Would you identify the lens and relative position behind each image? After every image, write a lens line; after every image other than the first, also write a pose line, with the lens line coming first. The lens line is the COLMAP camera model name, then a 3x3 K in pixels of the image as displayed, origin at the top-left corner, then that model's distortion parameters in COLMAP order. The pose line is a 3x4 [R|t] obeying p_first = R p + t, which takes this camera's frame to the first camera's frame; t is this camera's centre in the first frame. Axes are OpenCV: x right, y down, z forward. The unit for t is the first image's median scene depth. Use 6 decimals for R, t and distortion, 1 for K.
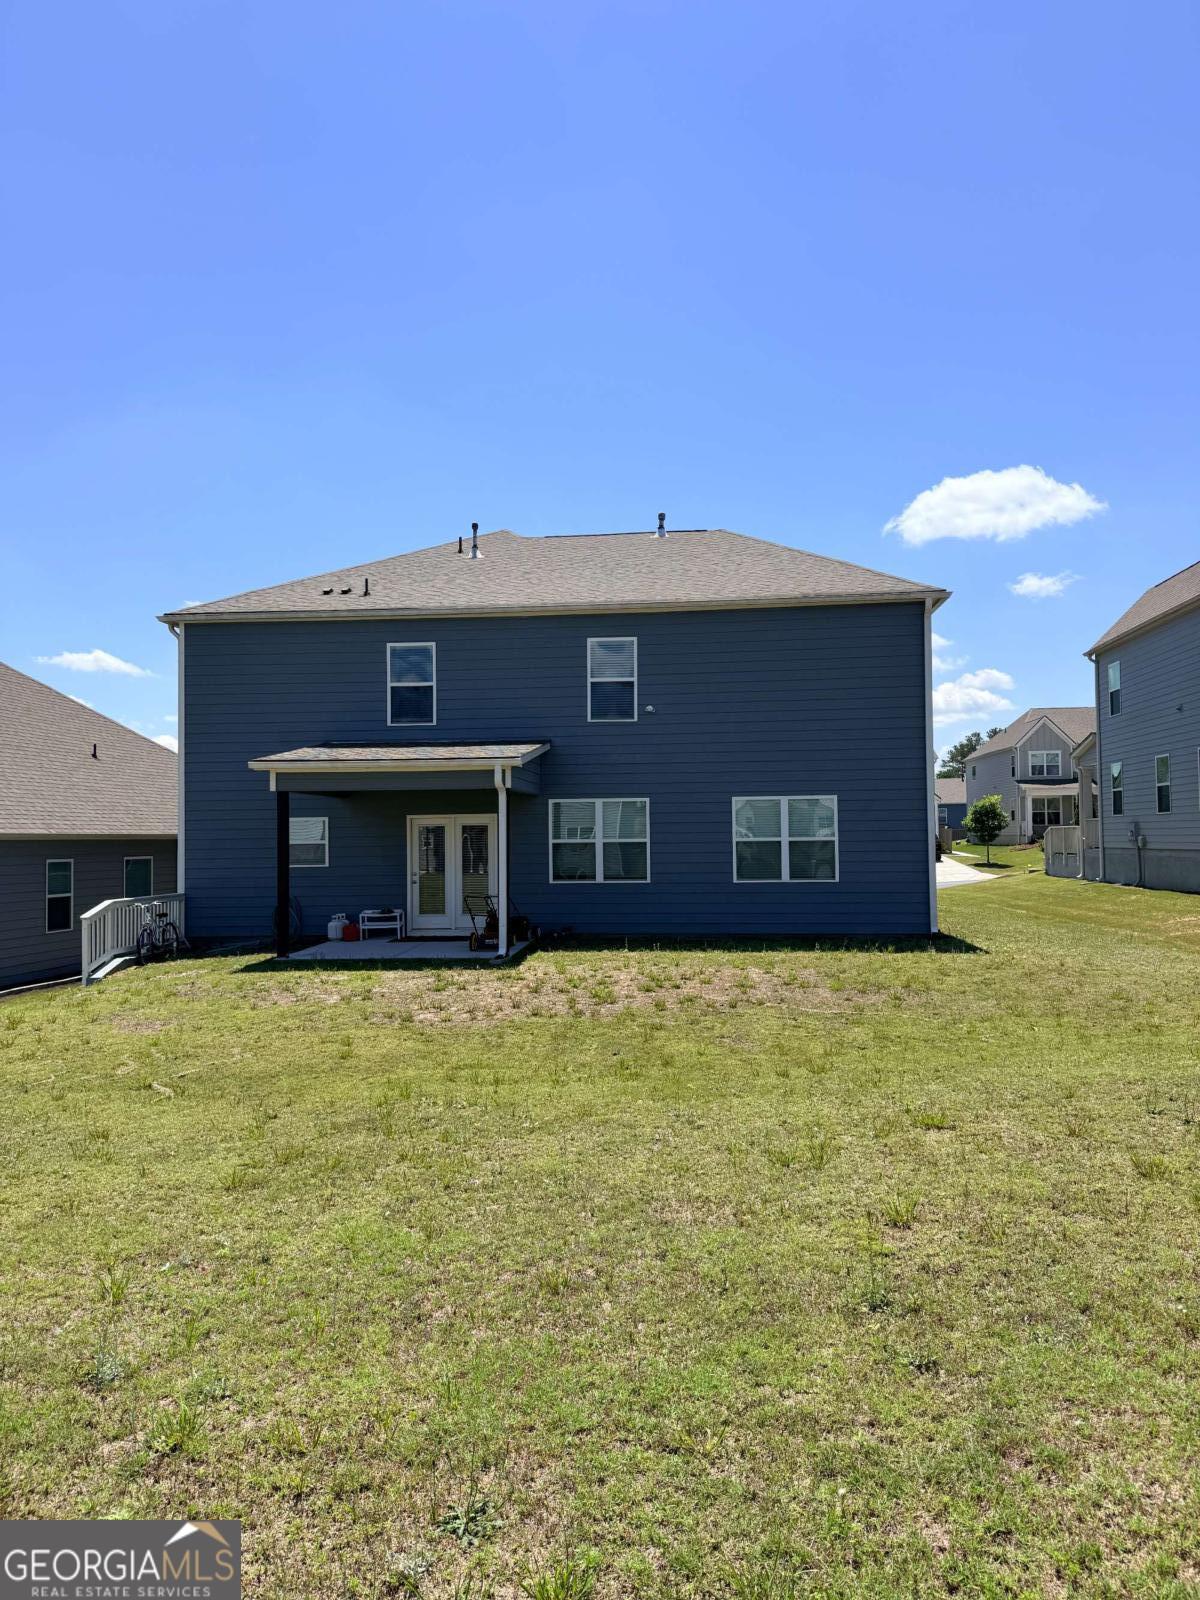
lens RADIAL K [[1120.7, 0, 593.7], [0, 1120.7, 803.2], [0, 0, 1]] dist [0.155400, -0.191220]
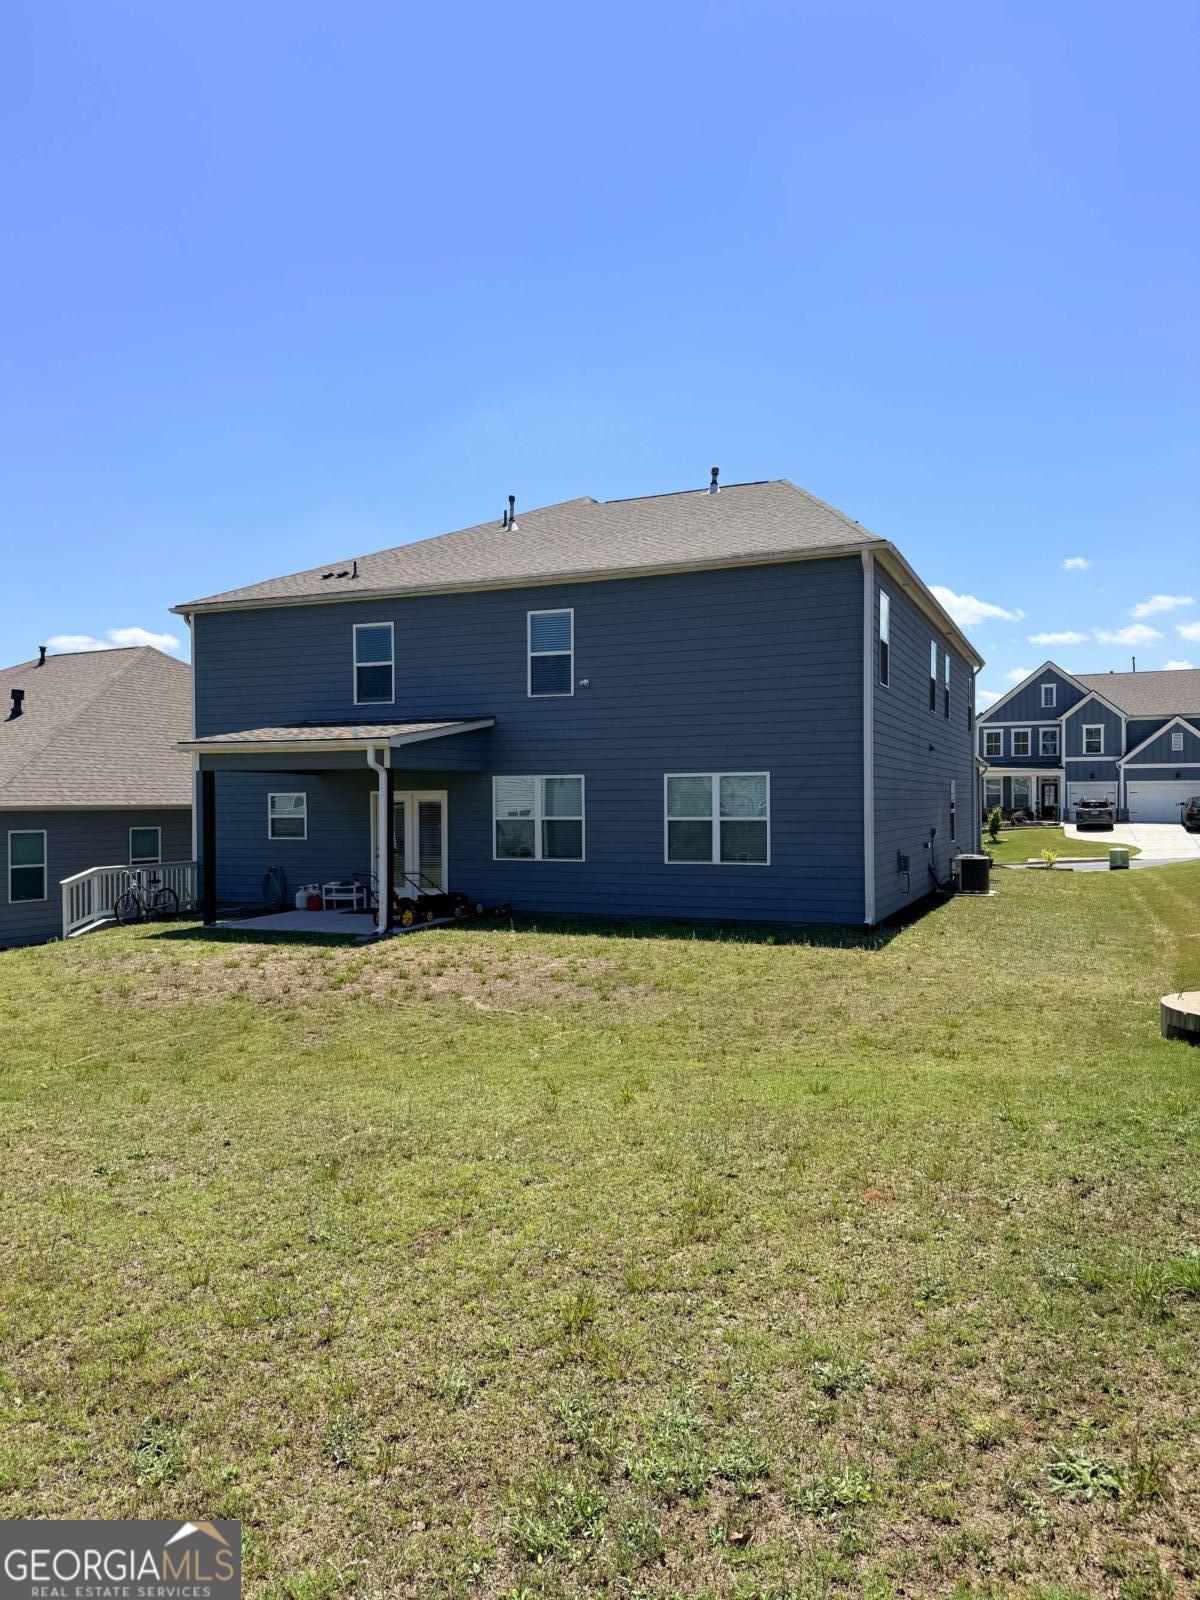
lens RADIAL K [[1120.7, 0, 593.7], [0, 1120.7, 803.2], [0, 0, 1]] dist [0.155400, -0.191220]
pose [[0.953031, 0.005880, -0.302815, 0.352350], [0.005208, 0.999346, 0.035796, -0.014733], [0.302827, -0.035692, 0.952377, 0.077070]]
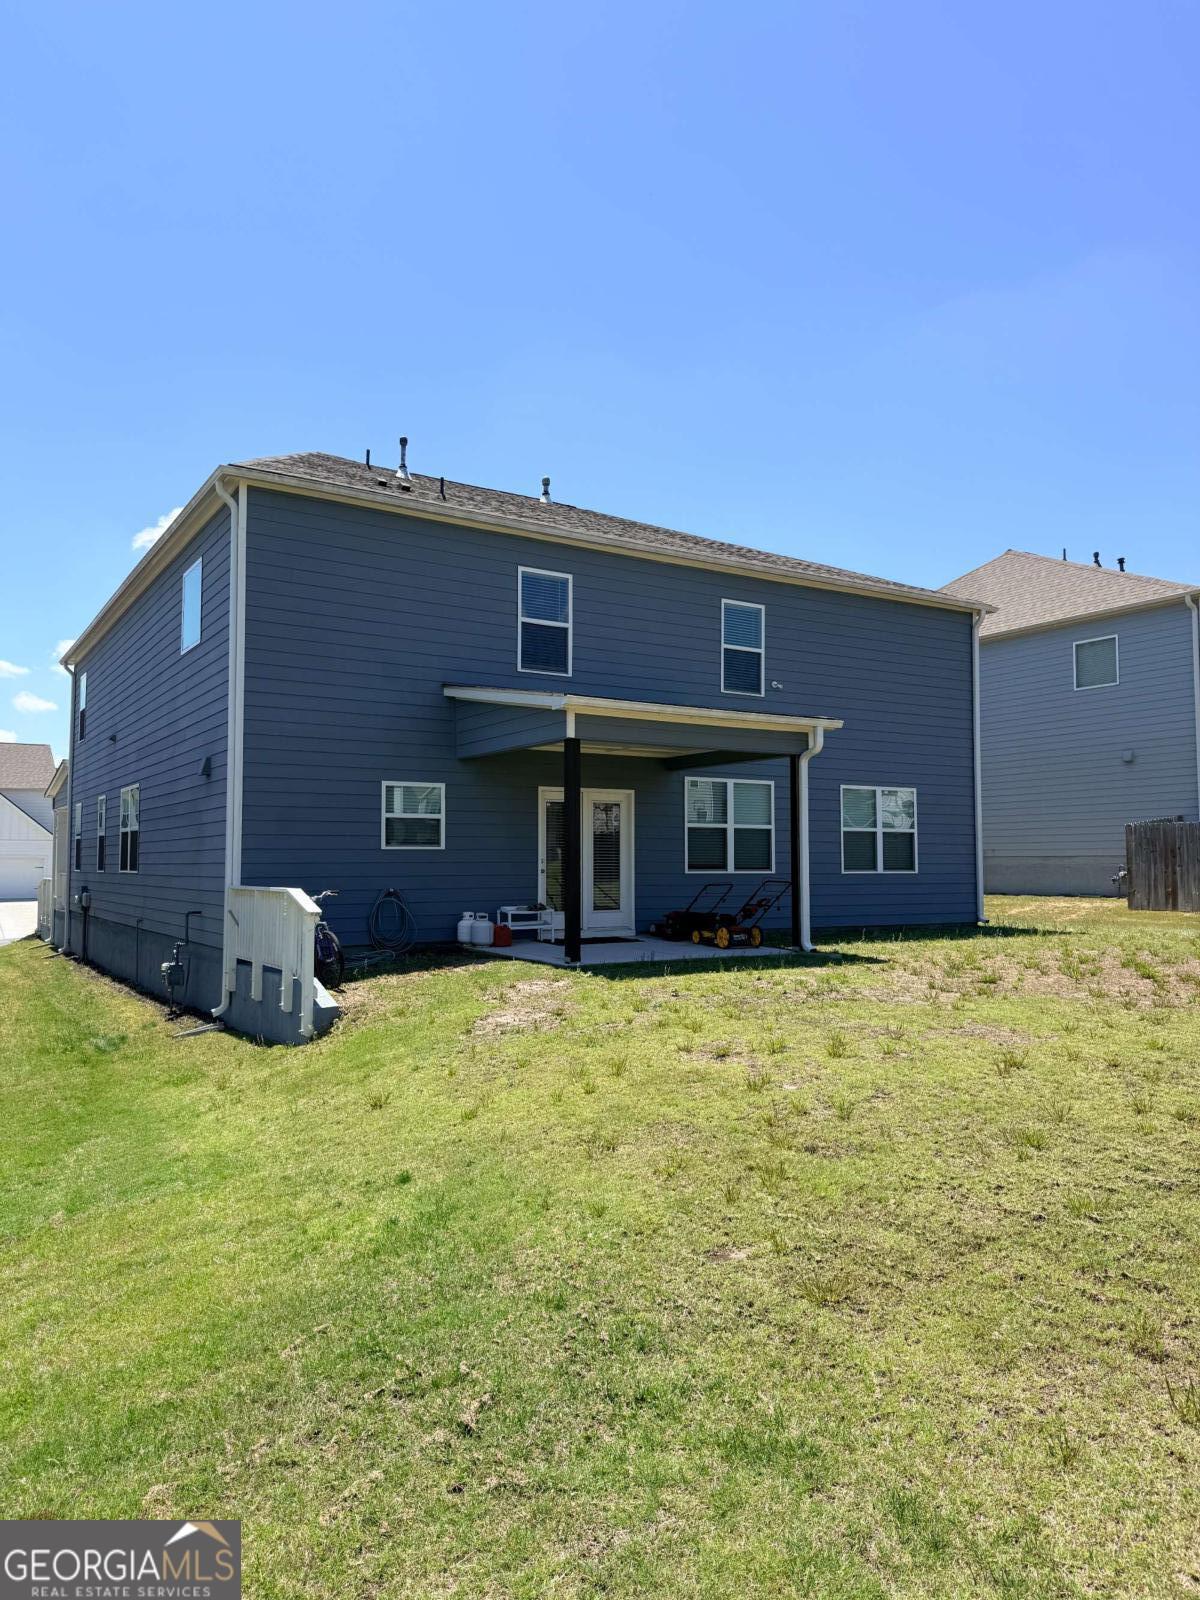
lens RADIAL K [[1120.7, 0, 593.7], [0, 1120.7, 803.2], [0, 0, 1]] dist [0.155400, -0.191220]
pose [[0.792554, 0.045019, 0.608138, -0.630348], [-0.029024, 0.998926, -0.036123, 0.051251], [-0.609111, 0.010978, 0.793009, 0.359348]]
